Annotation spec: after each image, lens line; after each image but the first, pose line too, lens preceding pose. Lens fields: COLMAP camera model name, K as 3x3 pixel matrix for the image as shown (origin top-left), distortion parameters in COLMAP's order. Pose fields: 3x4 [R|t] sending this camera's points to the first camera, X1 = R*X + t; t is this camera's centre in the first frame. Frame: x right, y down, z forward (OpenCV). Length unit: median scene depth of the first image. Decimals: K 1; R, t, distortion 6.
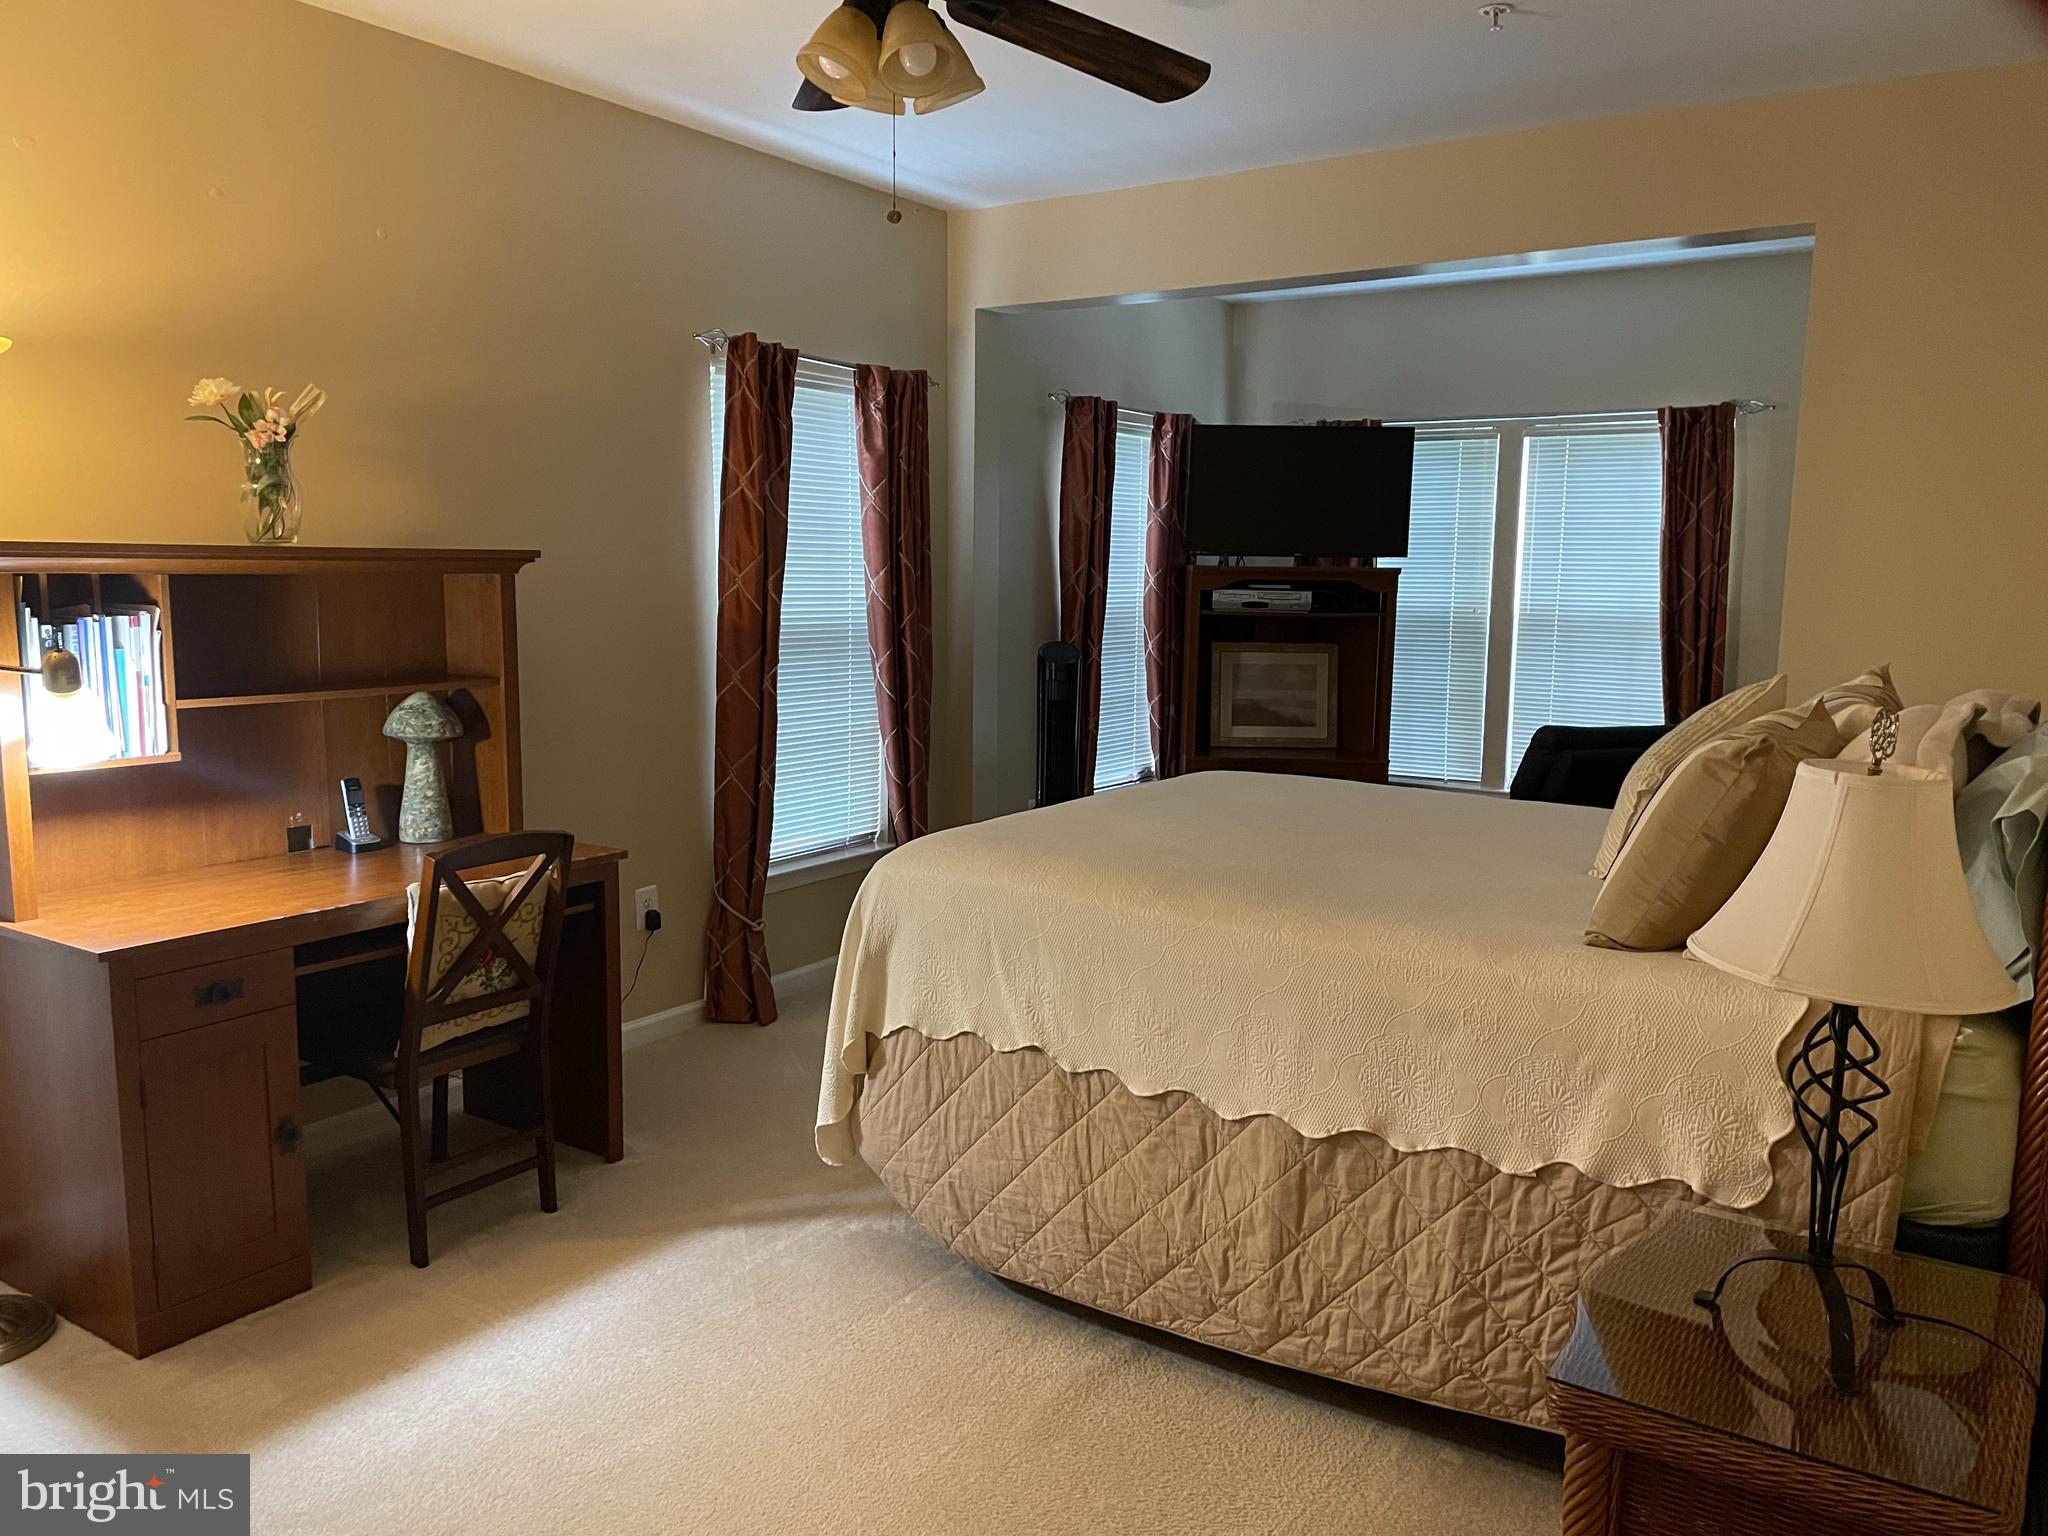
lens RADIAL K [[1544.7, 0, 1023.2], [0, 1544.7, 750.8], [0, 0, 1]] dist [0.103270, -0.130680]
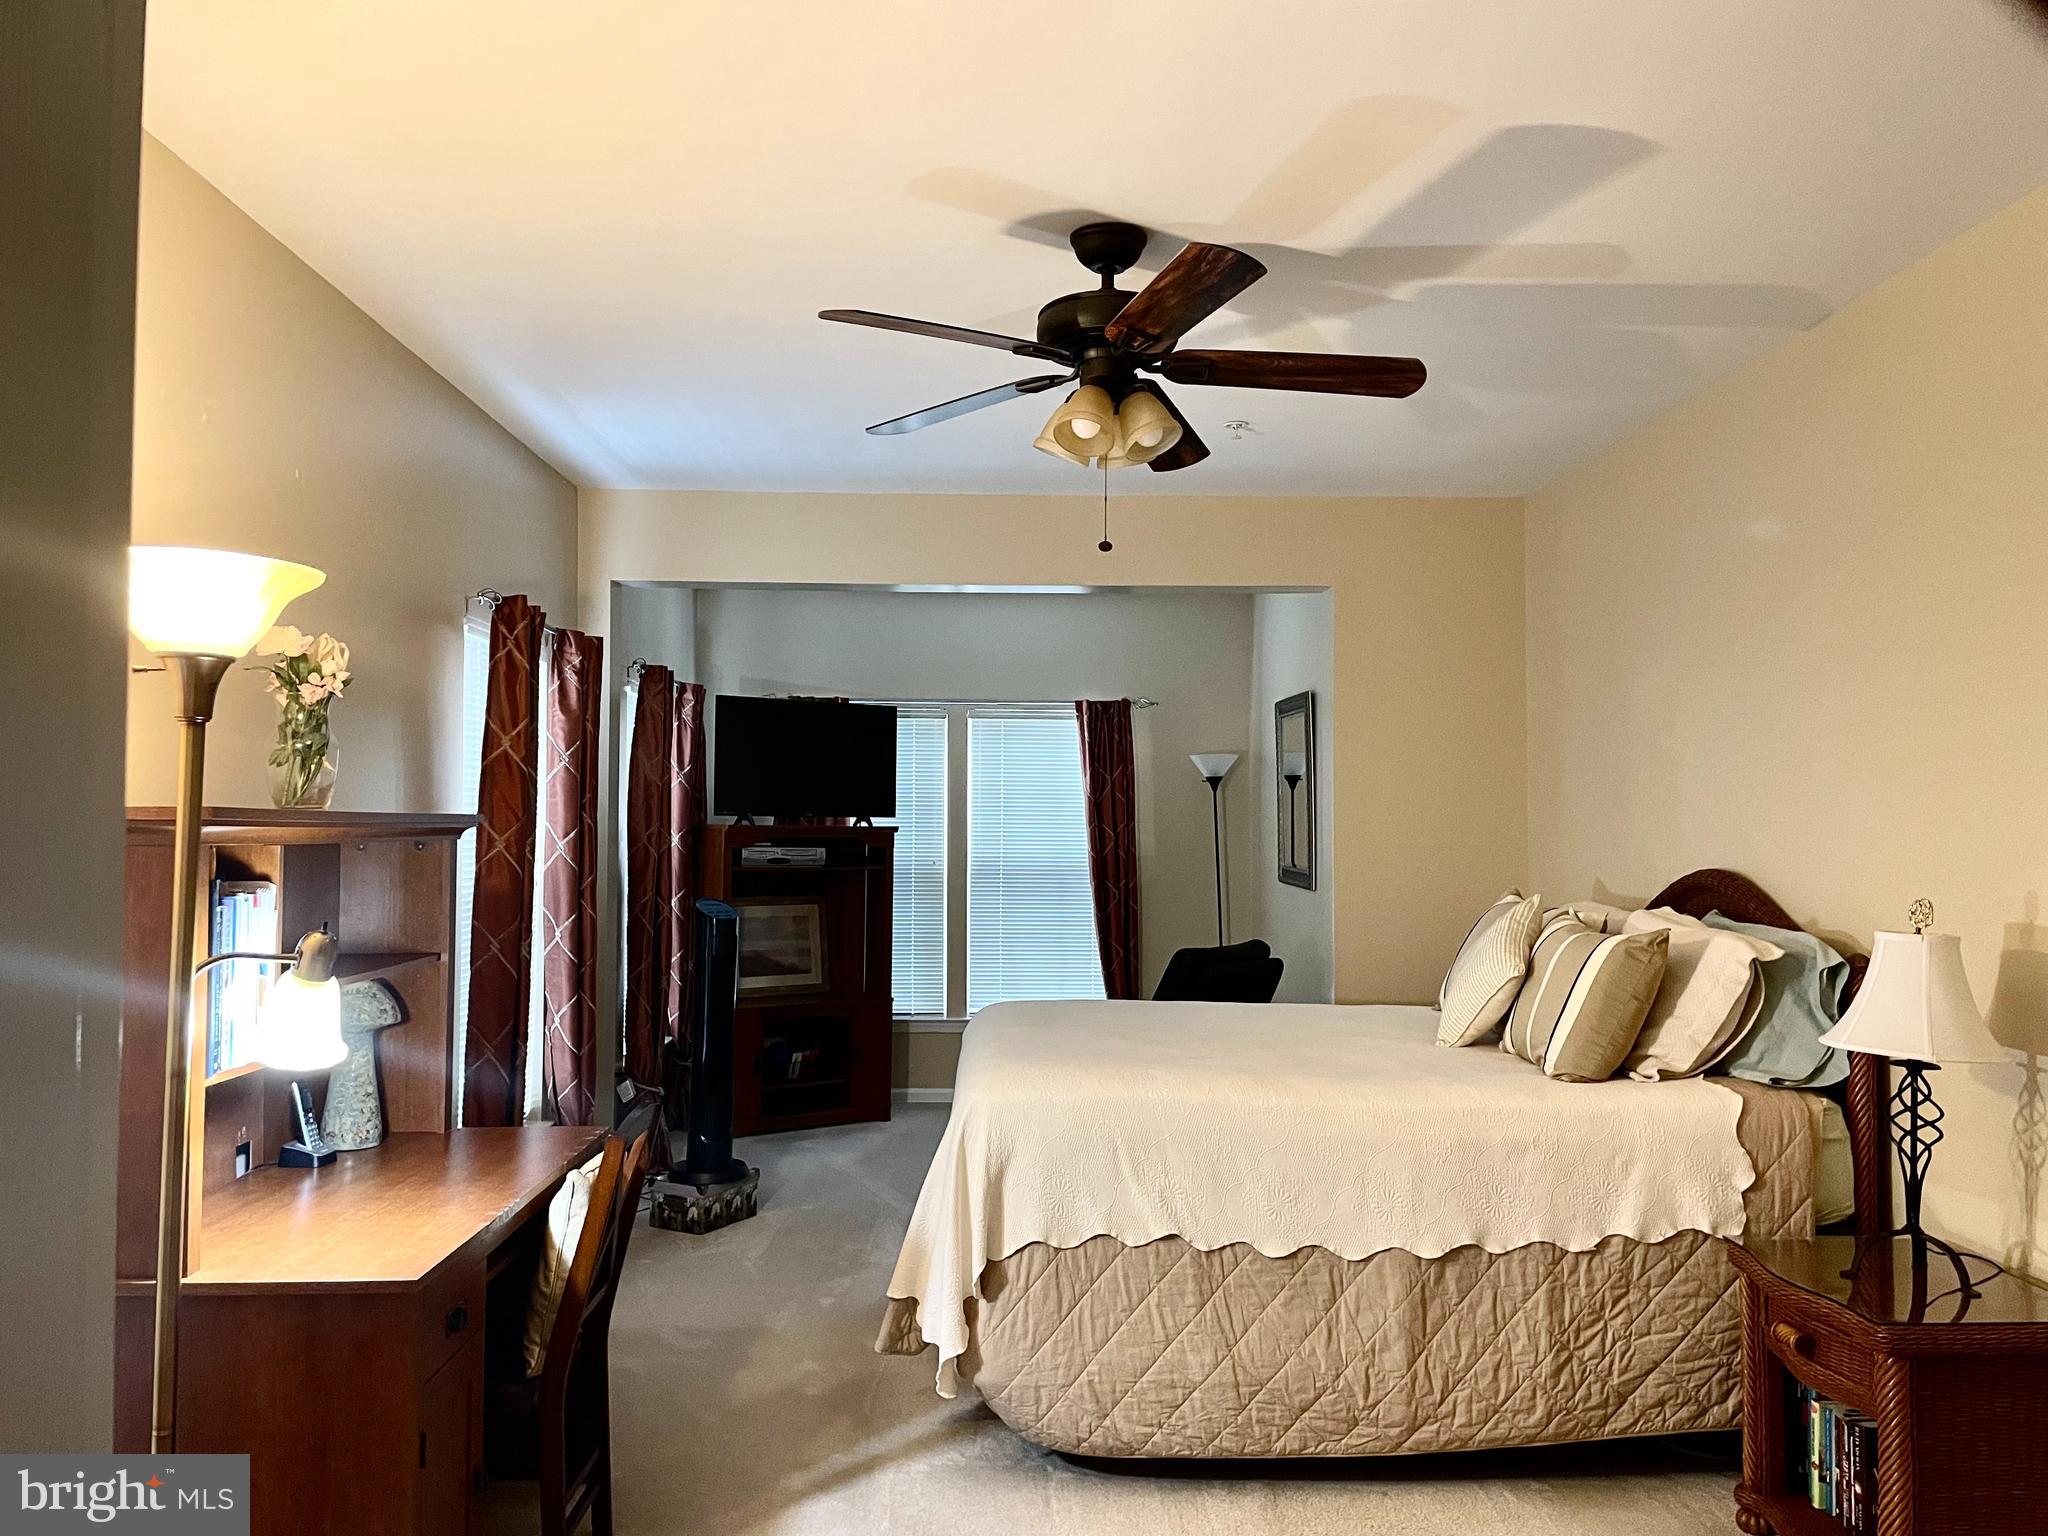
lens RADIAL K [[1544.7, 0, 1023.2], [0, 1544.7, 750.8], [0, 0, 1]] dist [0.103270, -0.130680]
pose [[0.818143, 0.019228, 0.574693, -0.811028], [0.076610, 0.986886, -0.142082, -0.010232], [-0.569888, 0.160271, 0.805941, 0.066973]]
